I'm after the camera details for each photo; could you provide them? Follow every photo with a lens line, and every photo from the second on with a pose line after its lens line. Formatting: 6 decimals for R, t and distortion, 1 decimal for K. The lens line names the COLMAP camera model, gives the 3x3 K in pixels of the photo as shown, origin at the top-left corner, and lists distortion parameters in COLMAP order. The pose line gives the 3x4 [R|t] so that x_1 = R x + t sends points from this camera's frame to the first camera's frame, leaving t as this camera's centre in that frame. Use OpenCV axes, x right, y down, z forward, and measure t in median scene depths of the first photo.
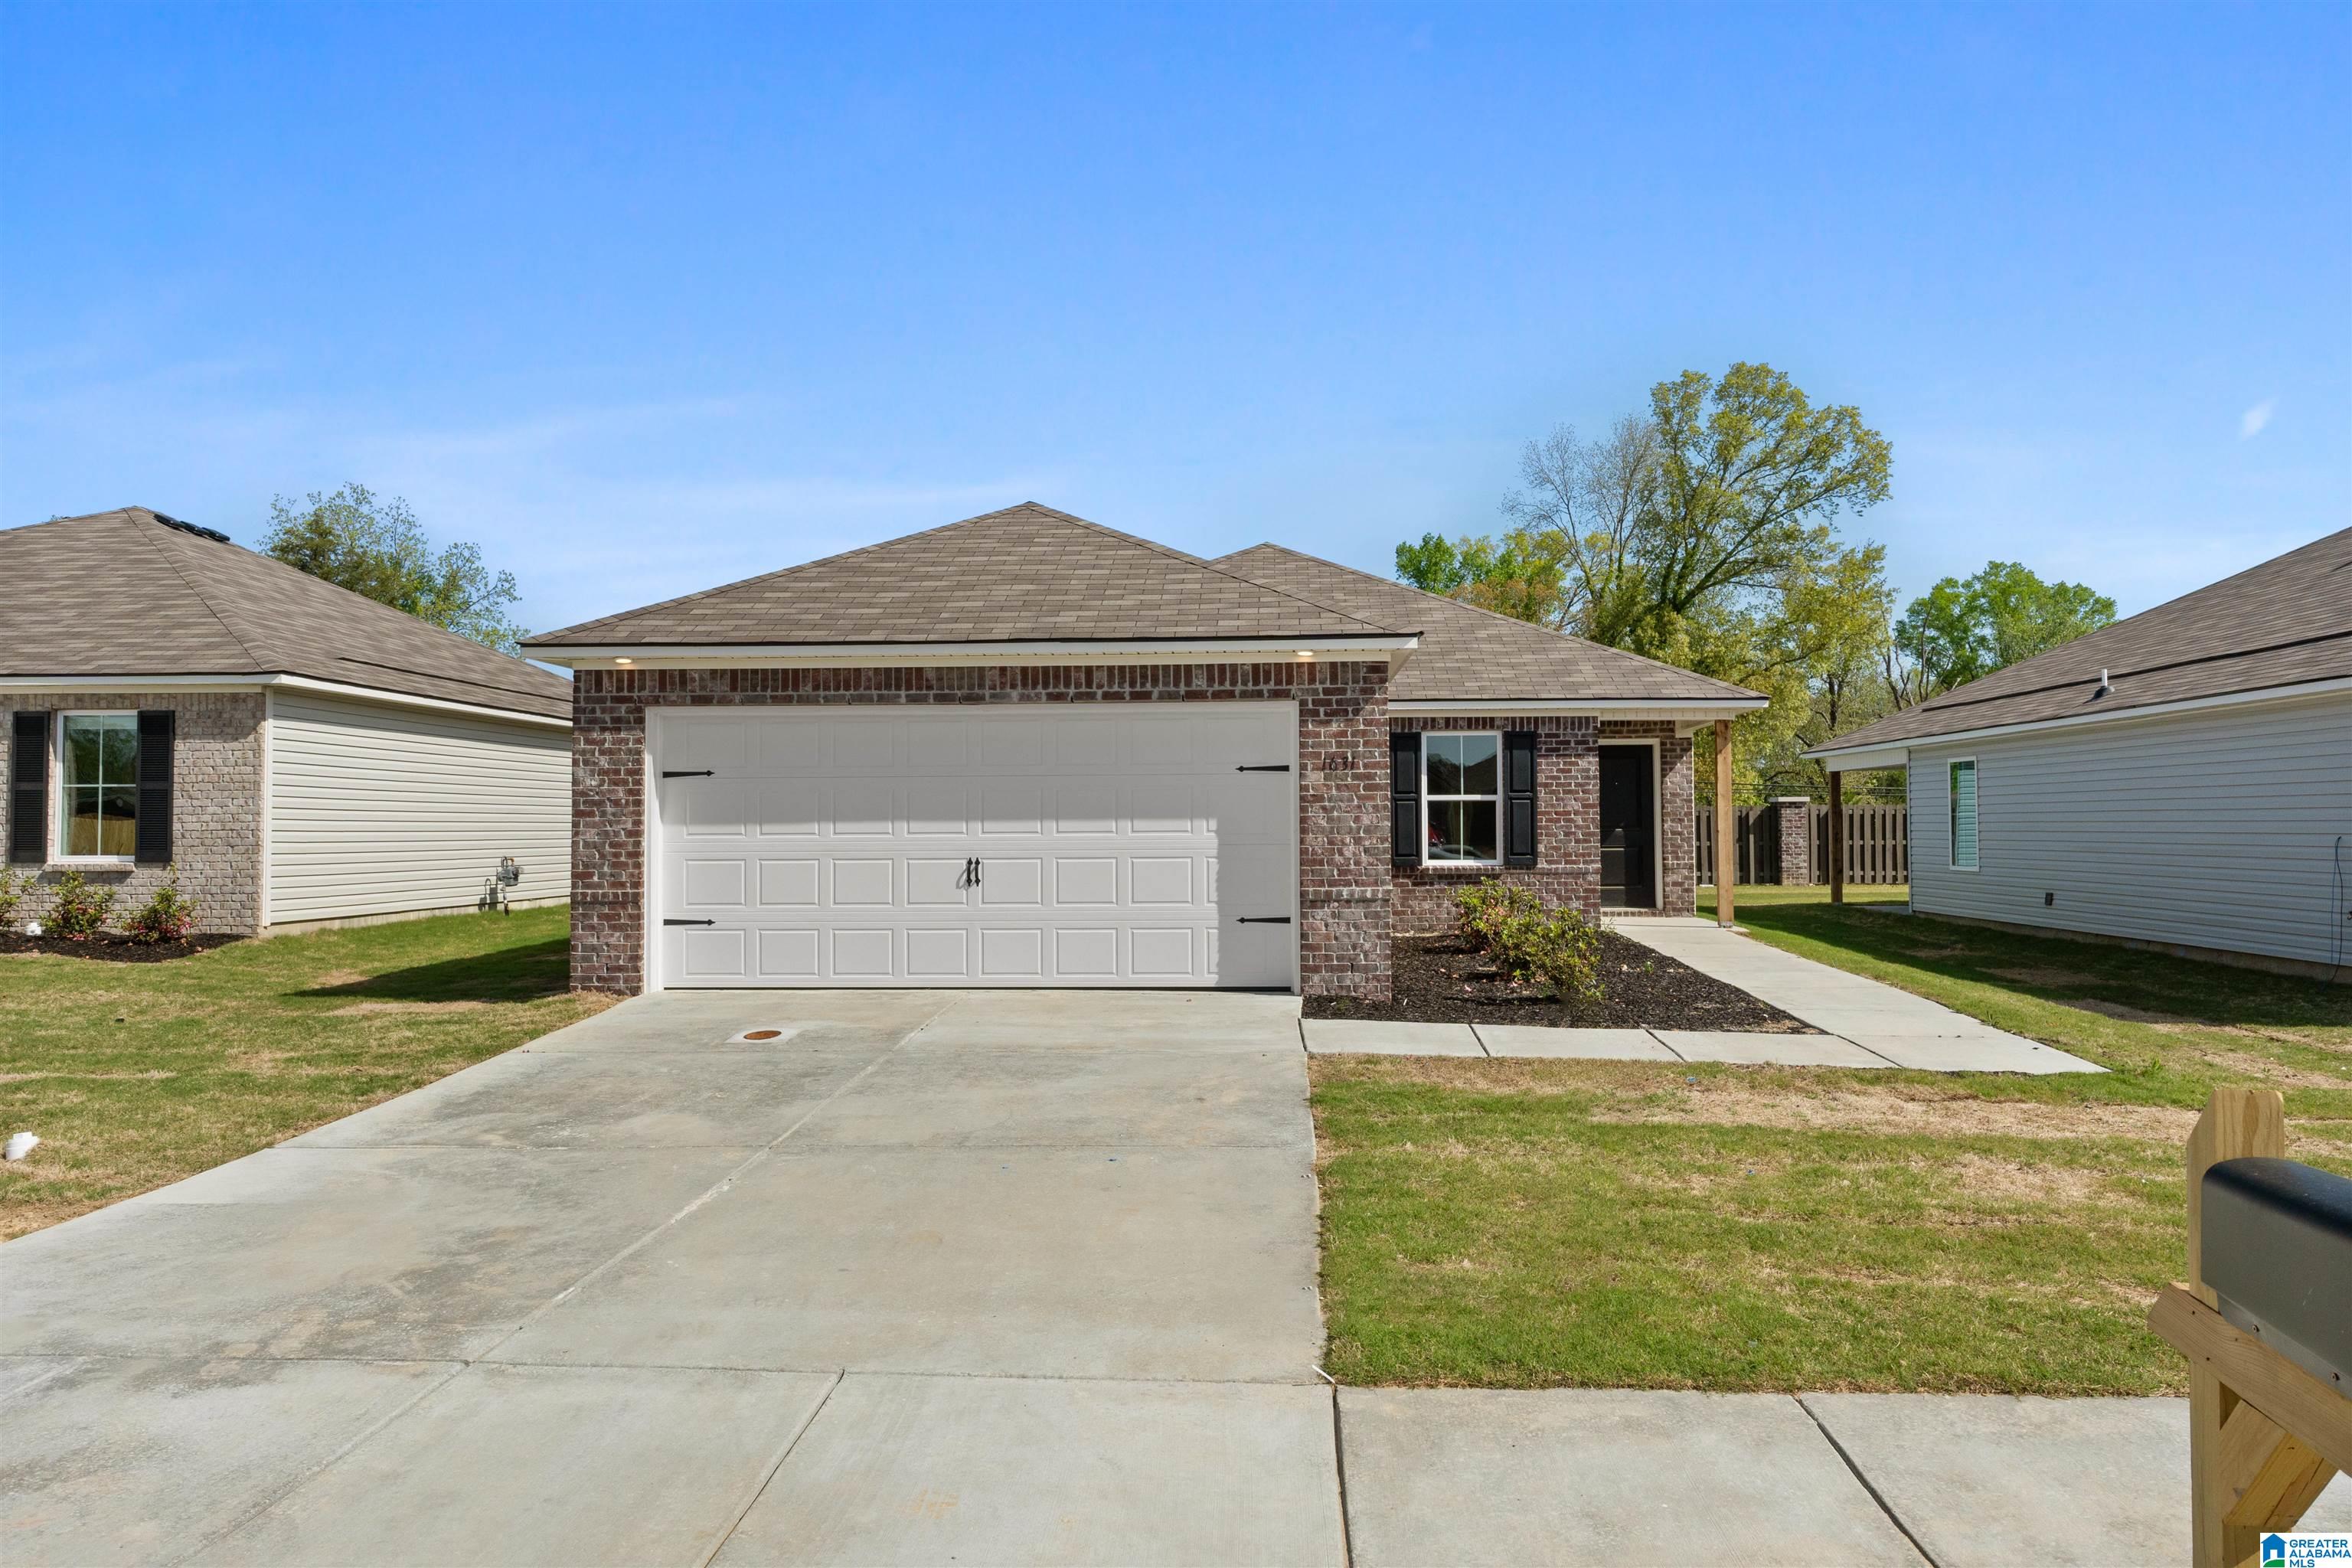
lens RADIAL K [[1606.4, 0, 1176.0], [0, 1606.4, 784.0], [0, 0, 1]] dist [-0.002814, -0.001365]
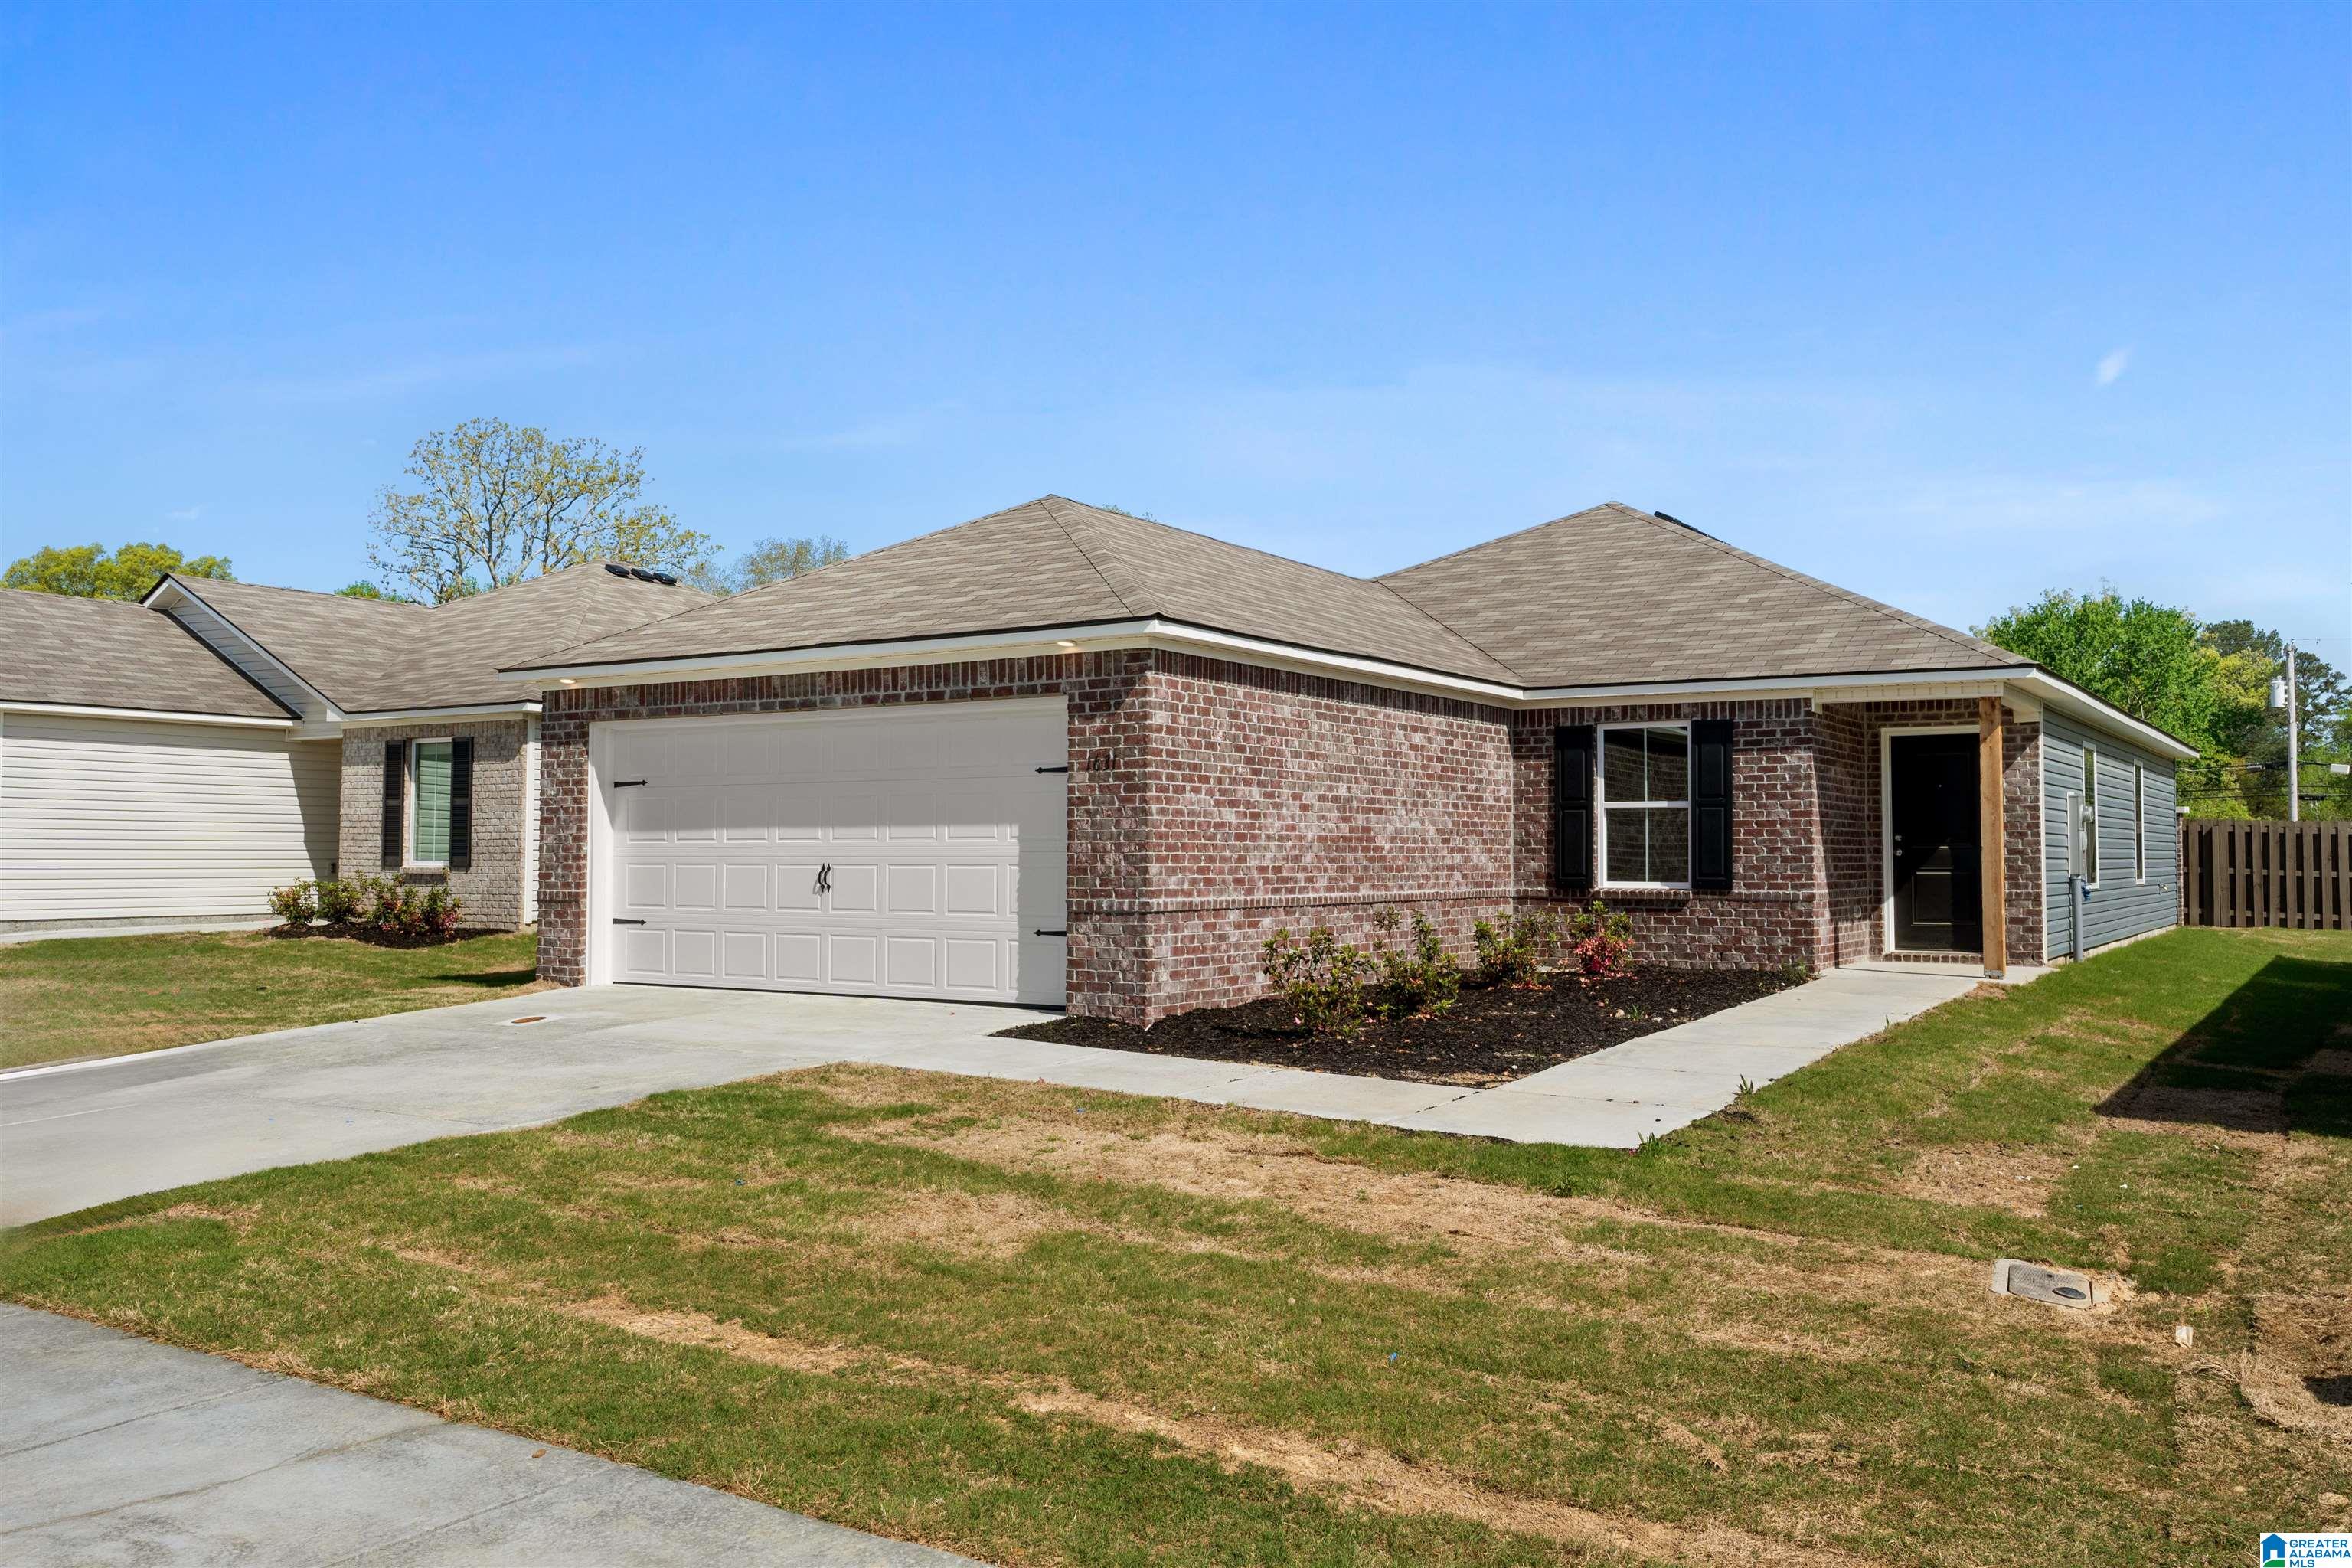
lens RADIAL K [[1865.4, 0, 1176.0], [0, 1865.4, 784.0], [0, 0, 1]] dist [0.001460, 0.000830]
pose [[0.867090, -0.012564, -0.497993, 0.650687], [0.006640, 0.999885, -0.013665, 0.013818], [0.498107, 0.008542, 0.867073, 0.101134]]
